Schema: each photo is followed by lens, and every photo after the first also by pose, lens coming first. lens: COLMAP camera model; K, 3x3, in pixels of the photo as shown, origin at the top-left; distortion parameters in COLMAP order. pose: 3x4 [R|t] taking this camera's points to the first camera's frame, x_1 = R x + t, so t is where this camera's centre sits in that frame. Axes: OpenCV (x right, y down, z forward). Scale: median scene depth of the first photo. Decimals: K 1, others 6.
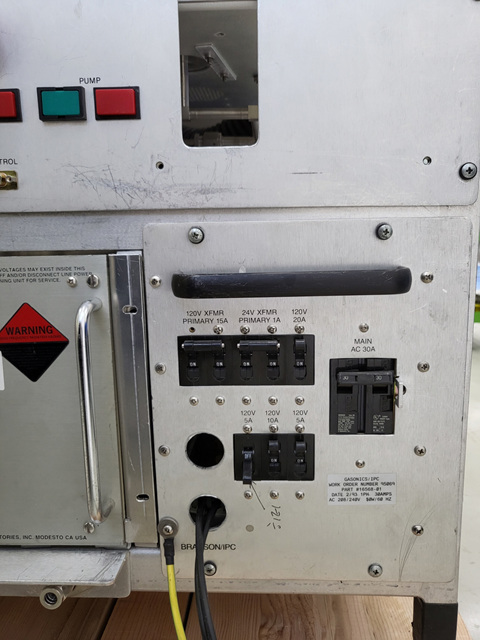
lens RADIAL K [[492.9, 0, 243.0], [0, 492.9, 319.0], [0, 0, 1]] dist [-0.014032, 0.037076]
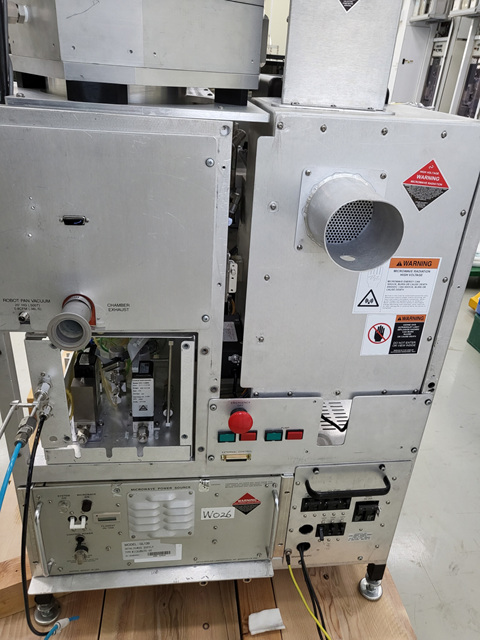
lens RADIAL K [[492.9, 0, 241.7], [0, 492.9, 314.8], [0, 0, 1]] dist [-0.014032, 0.037076]
pose [[0.981625, -0.012904, 0.190381, -0.931201], [-0.044214, 0.955176, 0.292717, -1.641629], [-0.185625, -0.295756, 0.937055, -1.113207]]
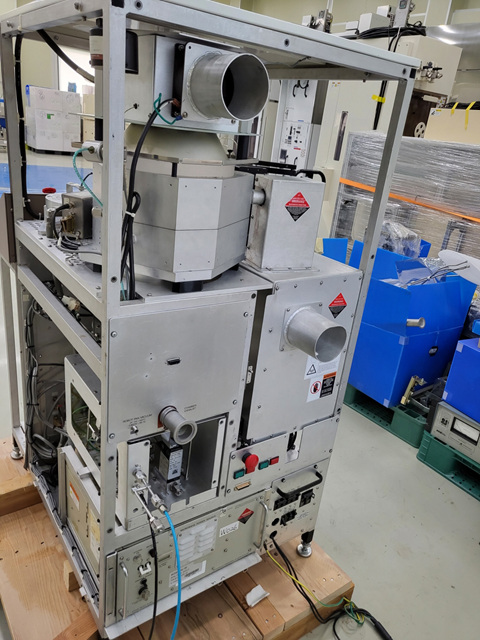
lens RADIAL K [[492.9, 0, 240.2], [0, 492.9, 321.1], [0, 0, 1]] dist [-0.014032, 0.037076]
pose [[0.775049, -0.139776, 0.616248, -2.592037], [-0.019572, 0.969451, 0.244504, -2.338462], [-0.631598, -0.201564, 0.748636, -1.519984]]
